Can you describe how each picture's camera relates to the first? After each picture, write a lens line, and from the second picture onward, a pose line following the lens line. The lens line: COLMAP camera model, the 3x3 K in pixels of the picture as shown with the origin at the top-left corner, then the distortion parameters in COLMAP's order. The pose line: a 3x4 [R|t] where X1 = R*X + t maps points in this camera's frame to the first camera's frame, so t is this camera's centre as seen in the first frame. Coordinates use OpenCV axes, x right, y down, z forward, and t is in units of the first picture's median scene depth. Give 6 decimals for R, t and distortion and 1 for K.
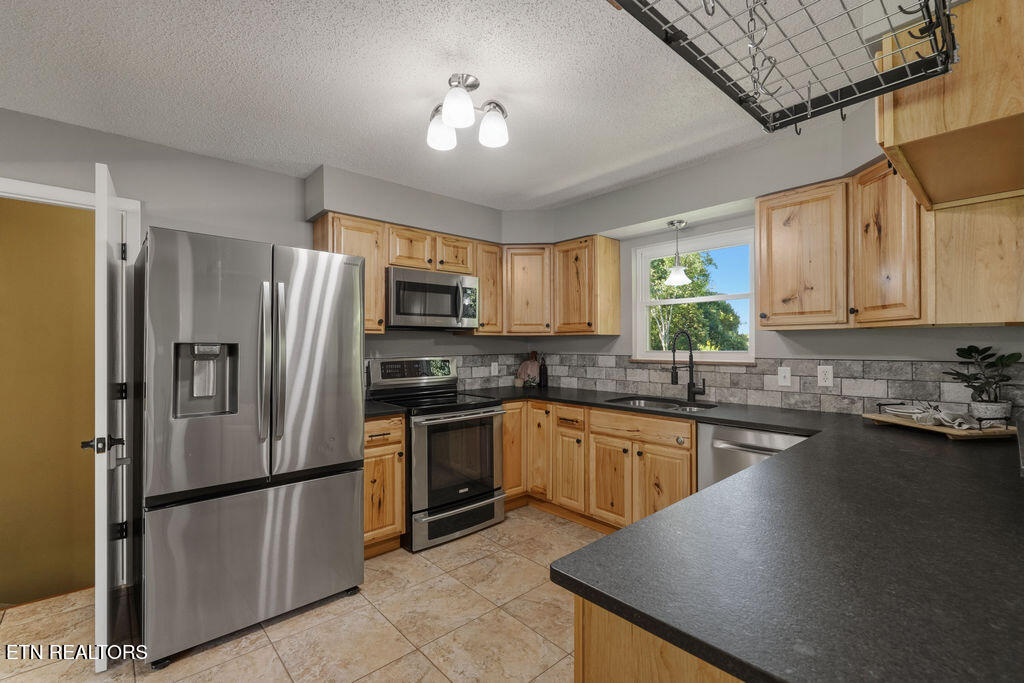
lens RADIAL K [[450.4, 0, 515.6], [0, 450.4, 341.0], [0, 0, 1]] dist [-0.006991, -0.000413]
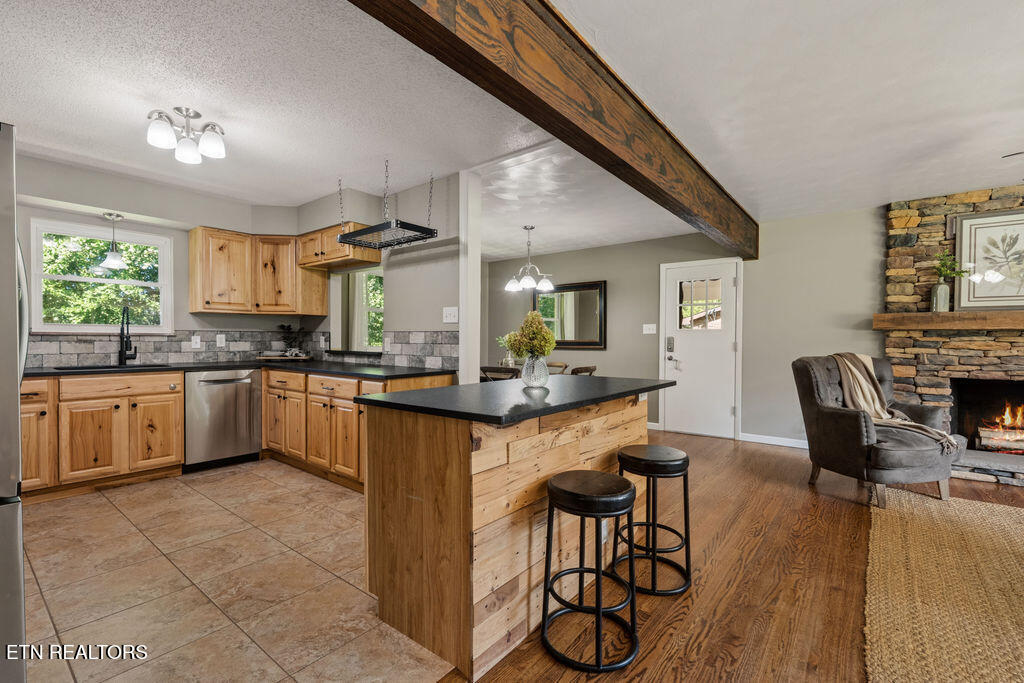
lens RADIAL K [[450.4, 0, 507.8], [0, 450.4, 347.6], [0, 0, 1]] dist [-0.006991, -0.000413]
pose [[-0.164703, -0.017580, 0.986187, -1.097557], [-0.012731, 0.999796, 0.015696, 0.059403], [-0.986261, -0.009970, -0.164893, 0.192187]]
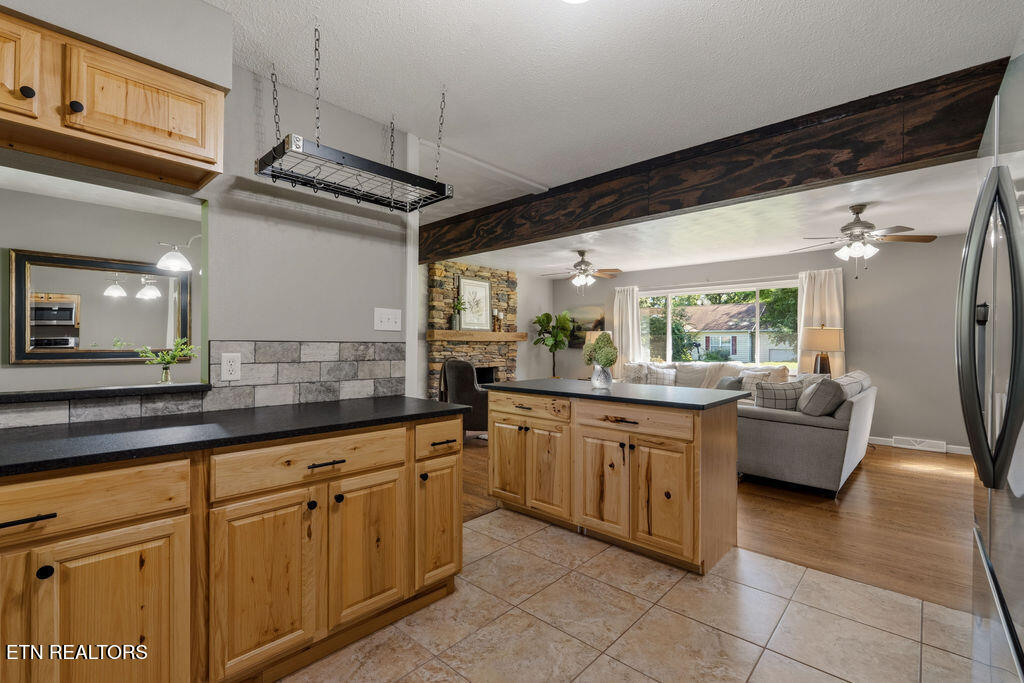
lens RADIAL K [[450.4, 0, 506.8], [0, 450.4, 347.4], [0, 0, 1]] dist [-0.006991, -0.000413]
pose [[-0.996660, -0.004367, -0.081552, 0.023331], [-0.004268, 0.999990, -0.001377, 0.045751], [0.081557, -0.001024, -0.996668, 1.079216]]
